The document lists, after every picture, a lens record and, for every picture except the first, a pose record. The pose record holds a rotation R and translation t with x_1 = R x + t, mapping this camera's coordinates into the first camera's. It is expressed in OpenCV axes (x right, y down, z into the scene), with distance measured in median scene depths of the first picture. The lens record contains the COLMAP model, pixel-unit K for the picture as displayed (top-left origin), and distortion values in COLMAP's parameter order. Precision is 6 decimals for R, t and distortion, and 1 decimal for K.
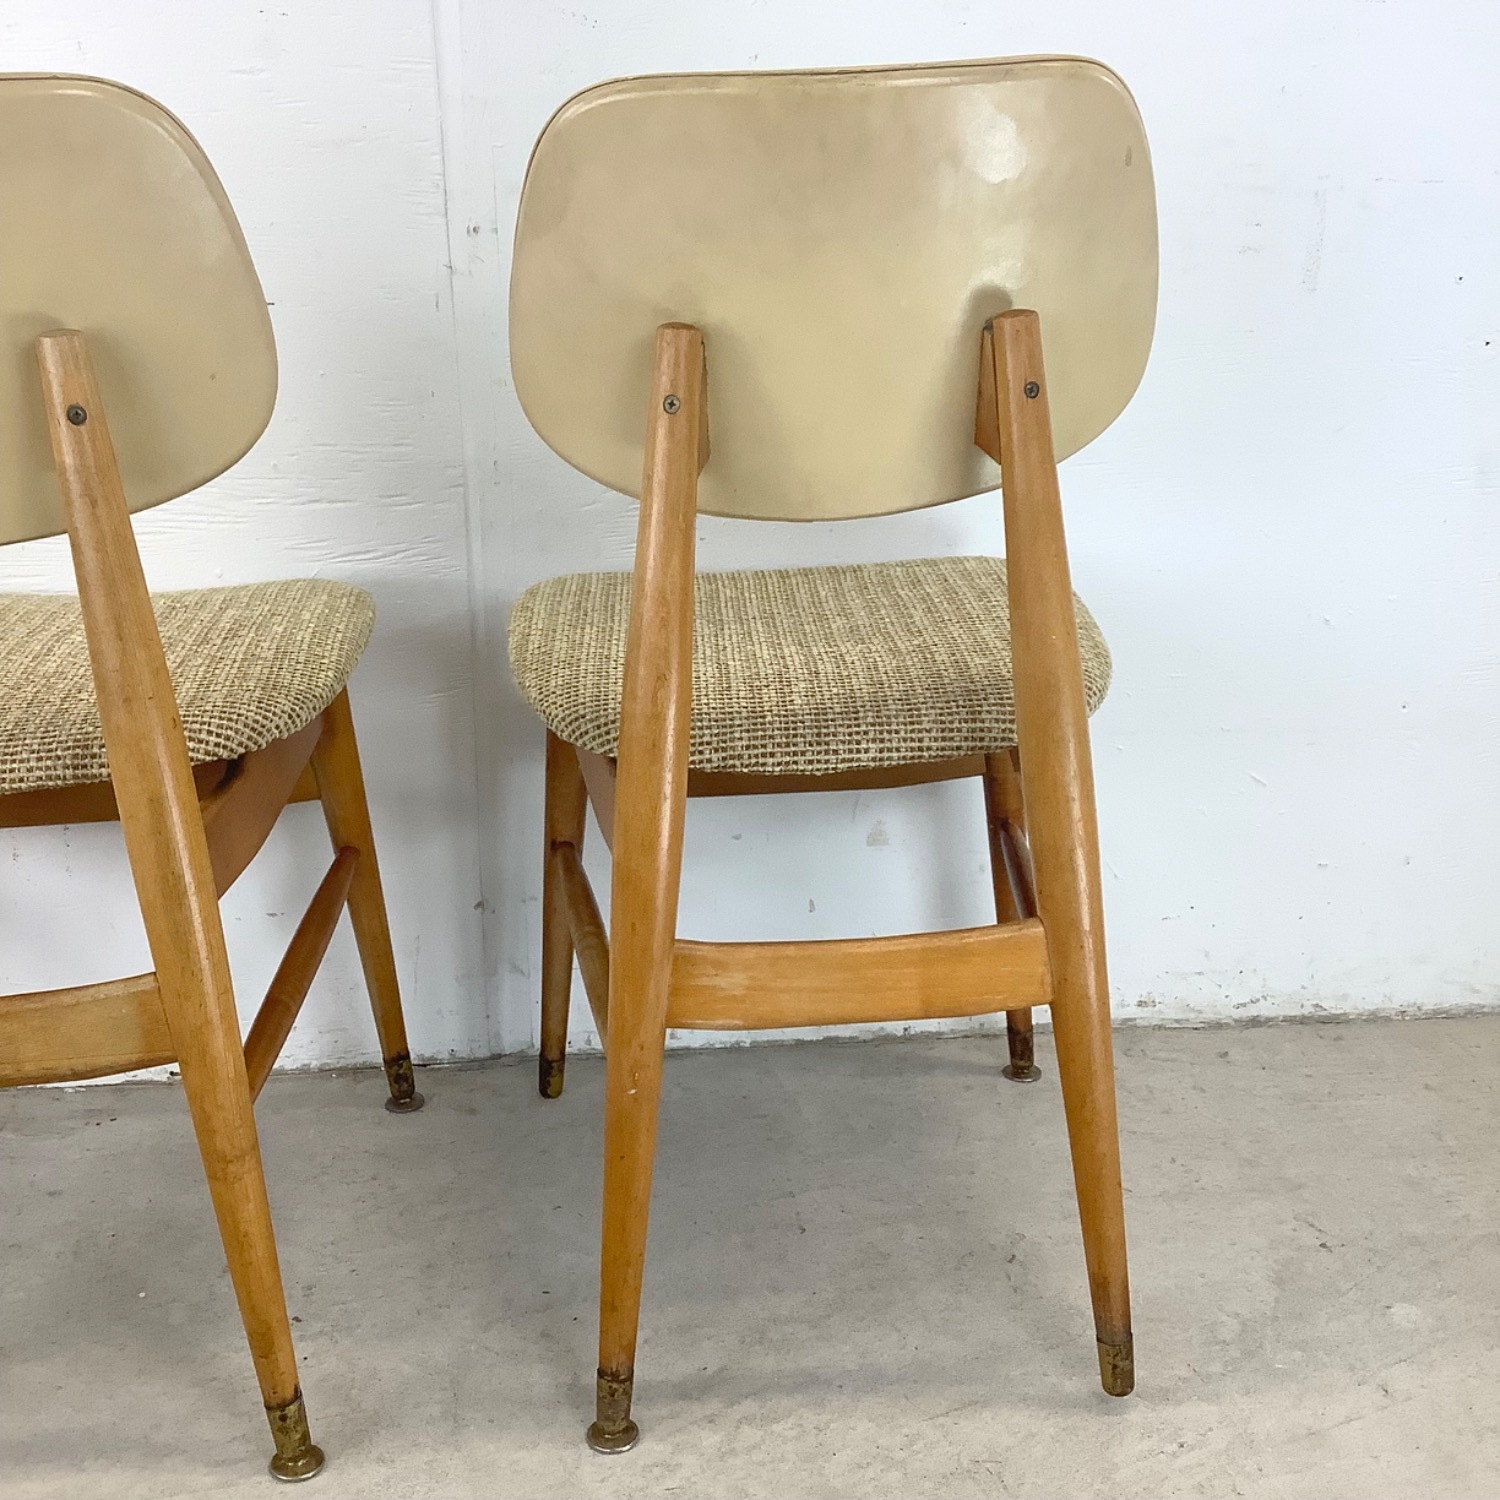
lens RADIAL K [[1800.5, 0, 752.2], [0, 1800.5, 758.2], [0, 0, 1]] dist [0.070234, 0.000000]
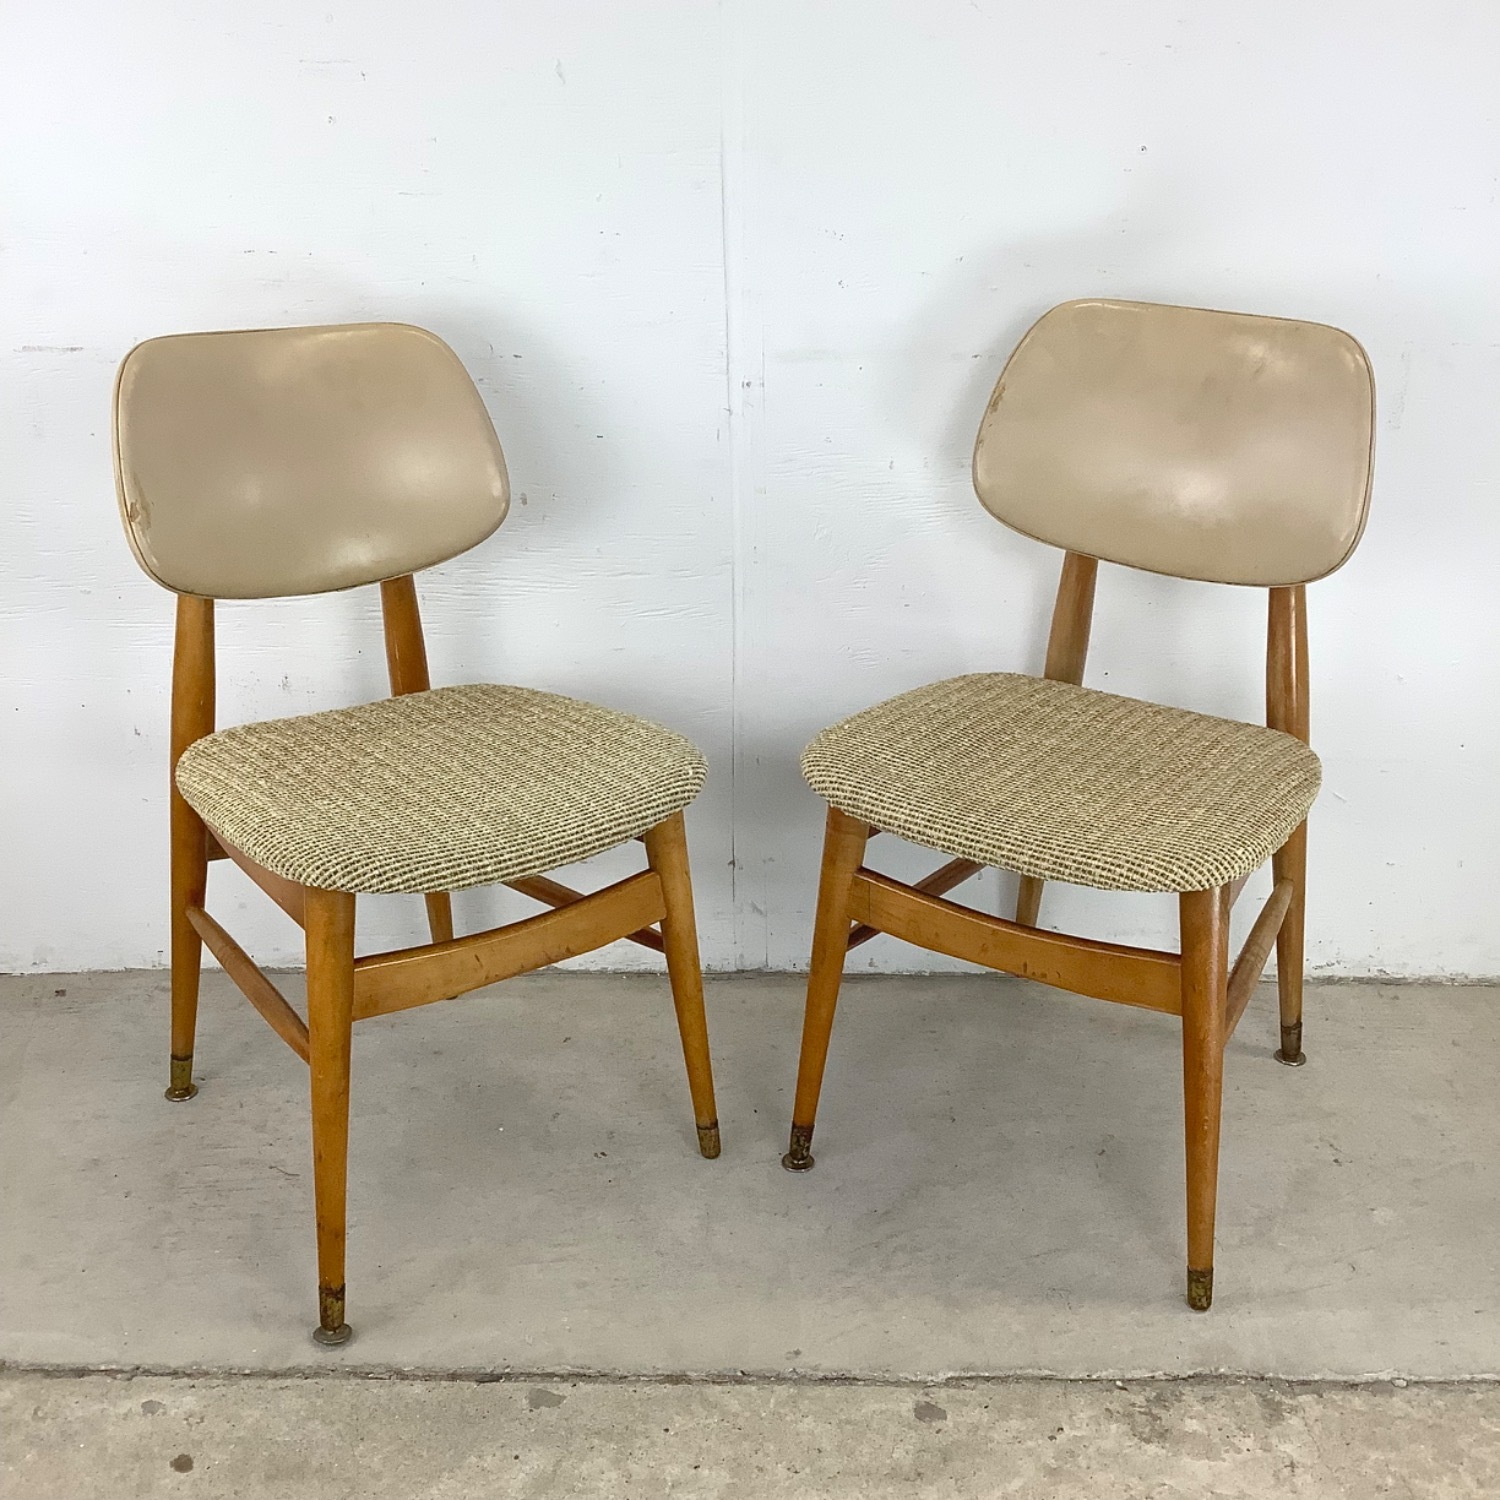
lens RADIAL K [[1800.5, 0, 749.1], [0, 1800.5, 744.4], [0, 0, 1]] dist [0.070234, 0.000000]
pose [[0.989962, 0.047935, -0.132954, 0.042001], [-0.036512, 0.995534, 0.087060, -0.139747], [0.136534, -0.081331, 0.987291, -0.365566]]
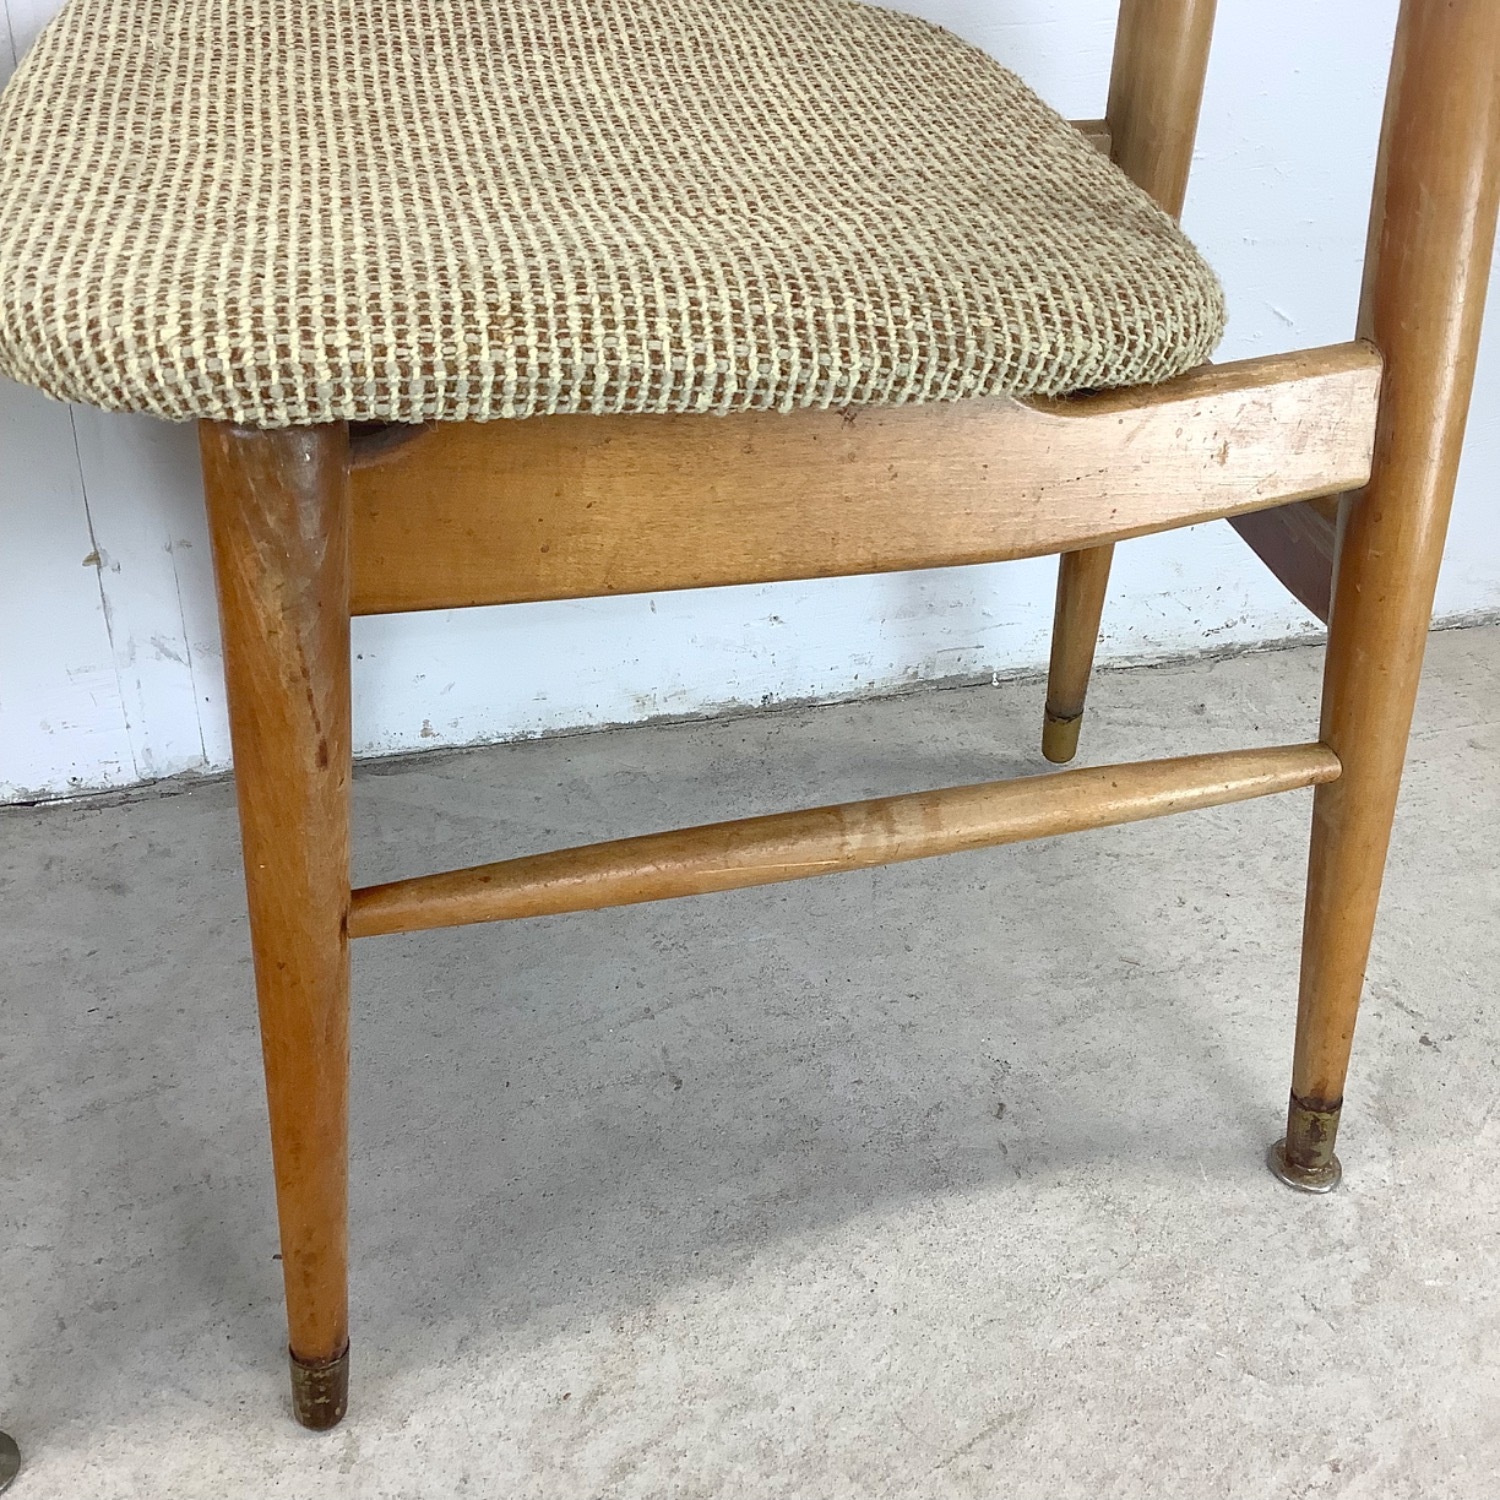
lens RADIAL K [[1800.5, 0, 748.9], [0, 1800.5, 745.3], [0, 0, 1]] dist [0.070234, 0.000000]
pose [[0.982082, -0.060534, 0.178466, -0.052994], [0.003875, 0.953292, 0.302026, -0.047410], [-0.188413, -0.295923, 0.936445, 0.413235]]
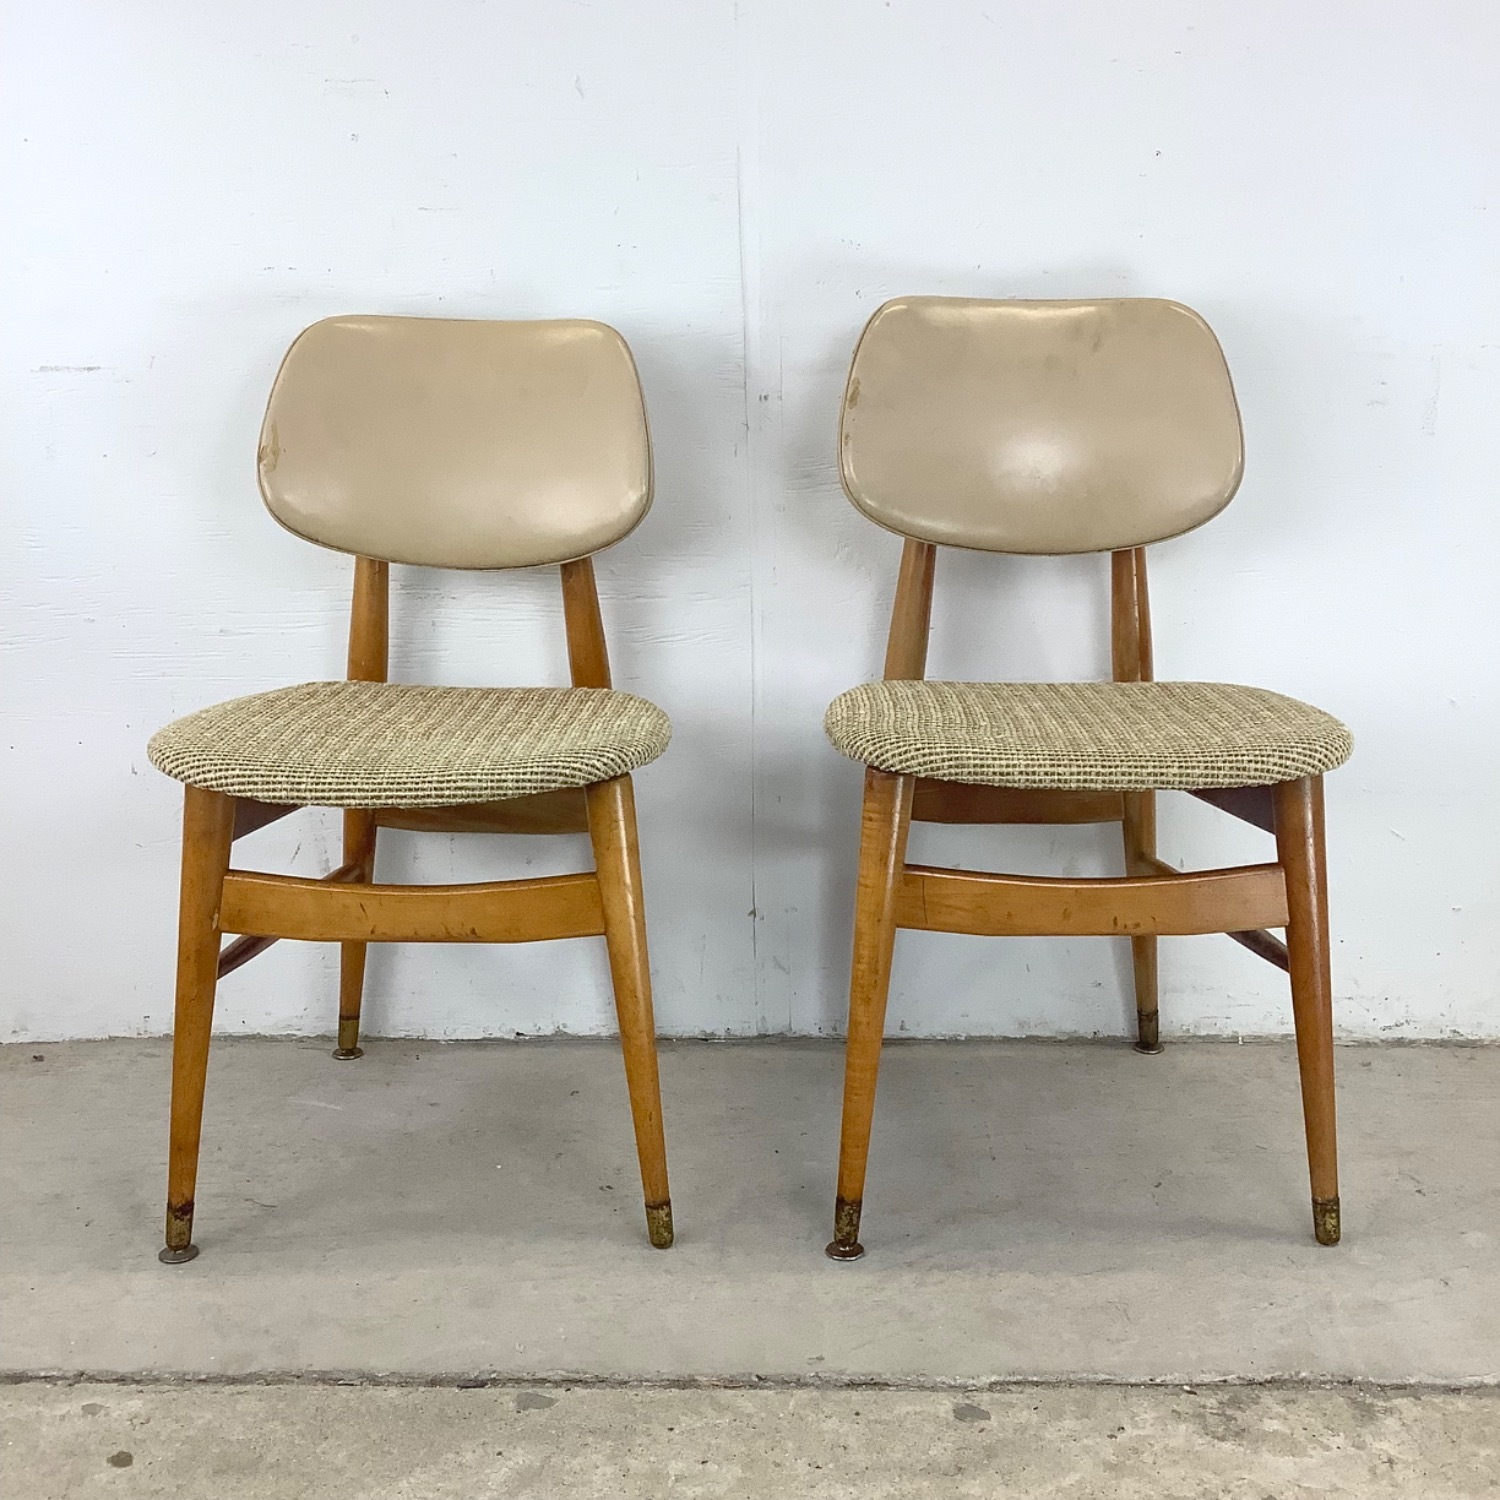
lens RADIAL K [[1800.5, 0, 750.6], [0, 1800.5, 749.0], [0, 0, 1]] dist [0.070234, 0.000000]
pose [[0.987092, 0.018174, -0.159122, 0.054968], [-0.032513, 0.995592, -0.087980, 0.087984], [0.156822, 0.092018, 0.983331, -0.299881]]
